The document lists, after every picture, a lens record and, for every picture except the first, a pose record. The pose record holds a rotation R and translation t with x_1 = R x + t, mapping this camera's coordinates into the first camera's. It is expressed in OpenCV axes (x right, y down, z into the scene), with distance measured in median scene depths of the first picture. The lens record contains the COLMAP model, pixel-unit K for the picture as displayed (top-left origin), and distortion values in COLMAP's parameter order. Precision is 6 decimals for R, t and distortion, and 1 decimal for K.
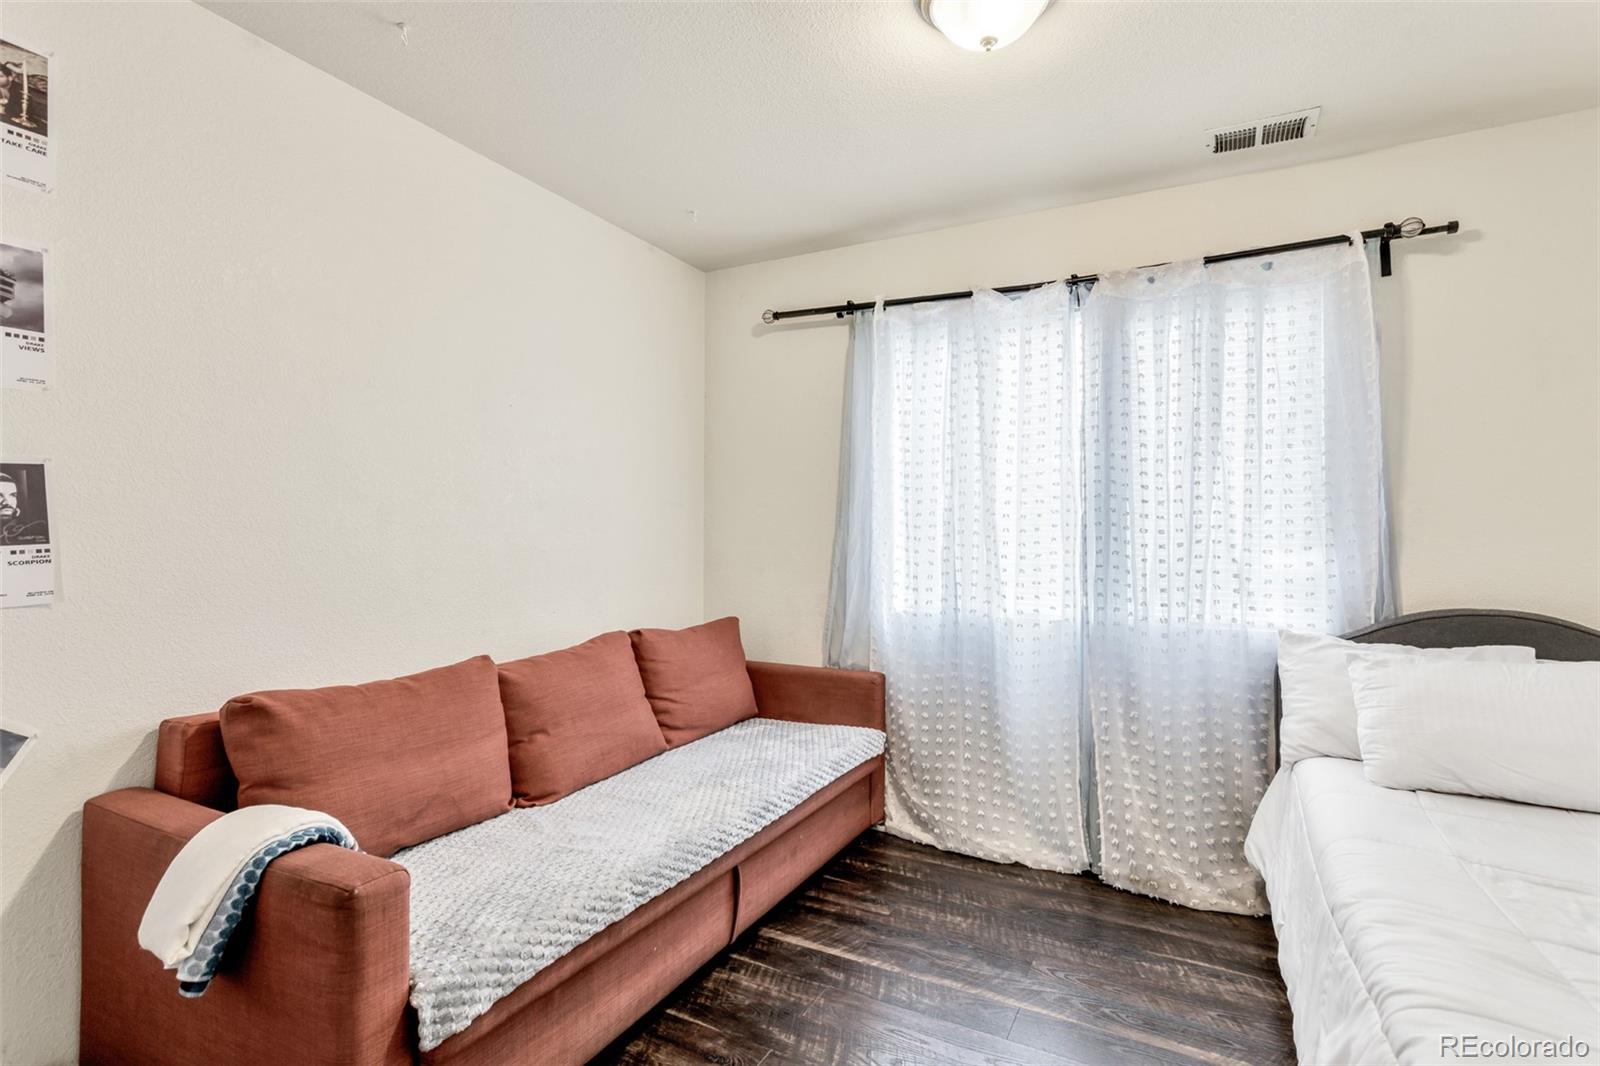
lens RADIAL K [[807.1, 0, 798.5], [0, 807.1, 534.1], [0, 0, 1]] dist [-0.005872, 0.005936]
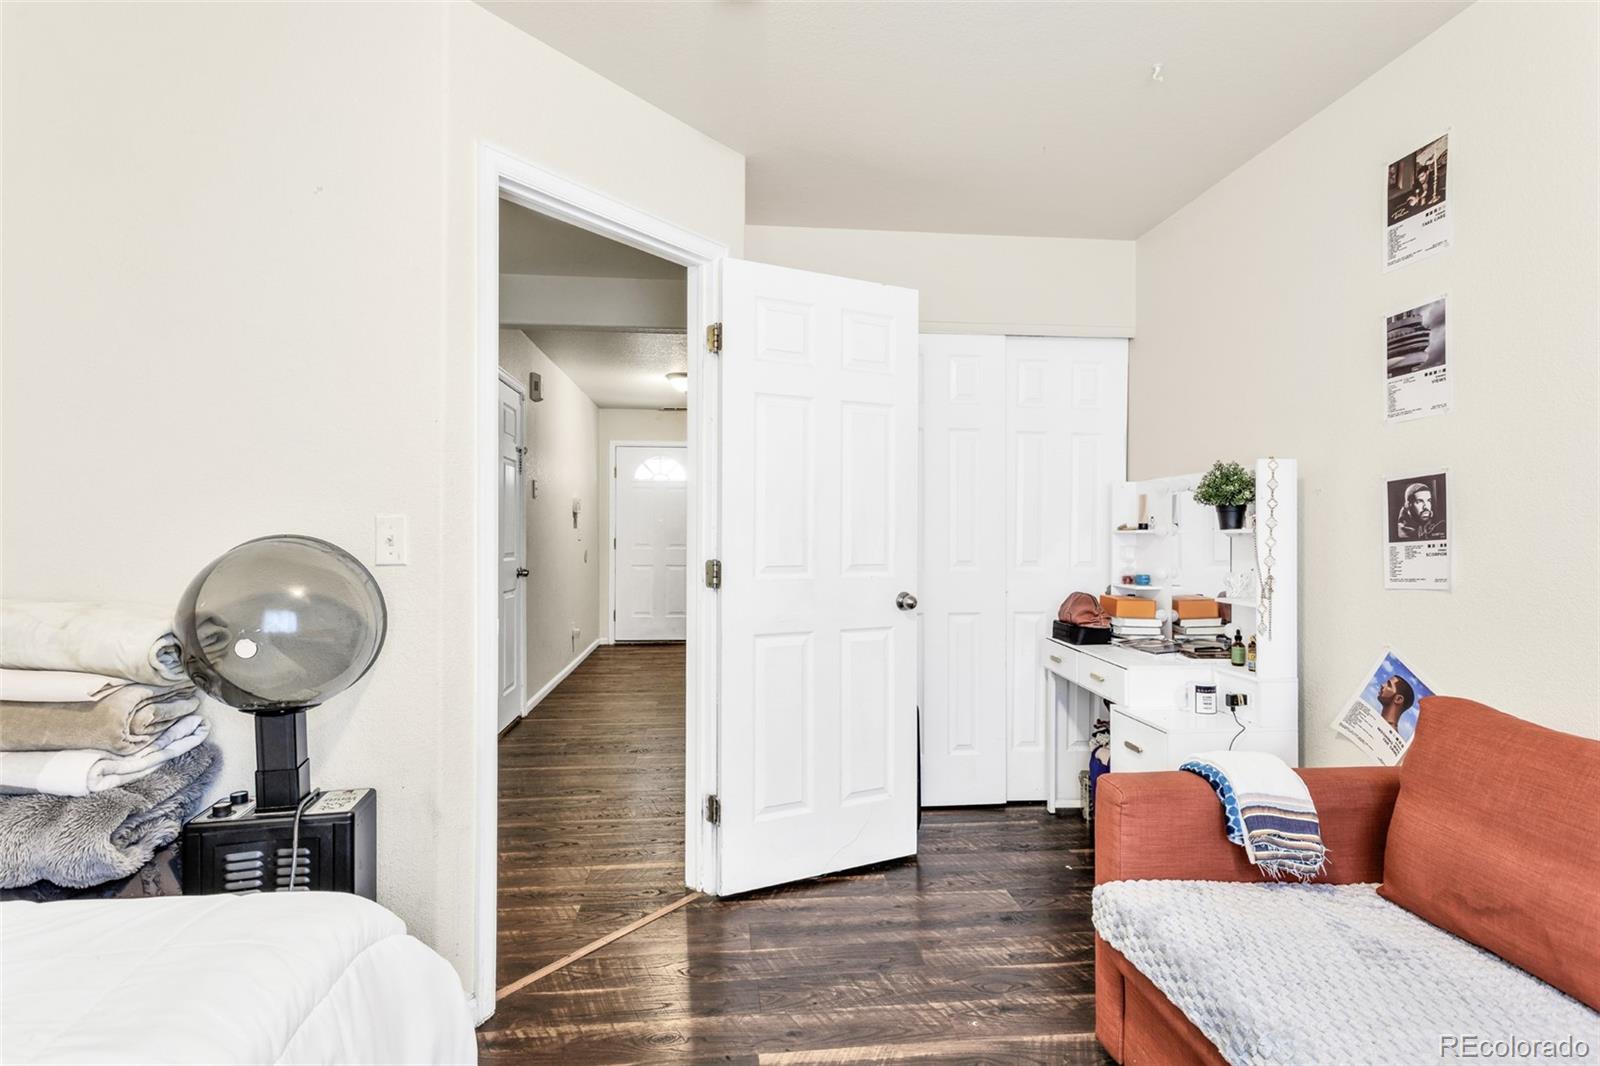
lens RADIAL K [[807.1, 0, 800.8], [0, 807.1, 532.8], [0, 0, 1]] dist [-0.005872, 0.005936]
pose [[-0.834777, -0.005621, -0.550560, 0.532827], [-0.002600, 0.999977, -0.006266, 0.012411], [0.550582, -0.003800, -0.834772, 1.489277]]
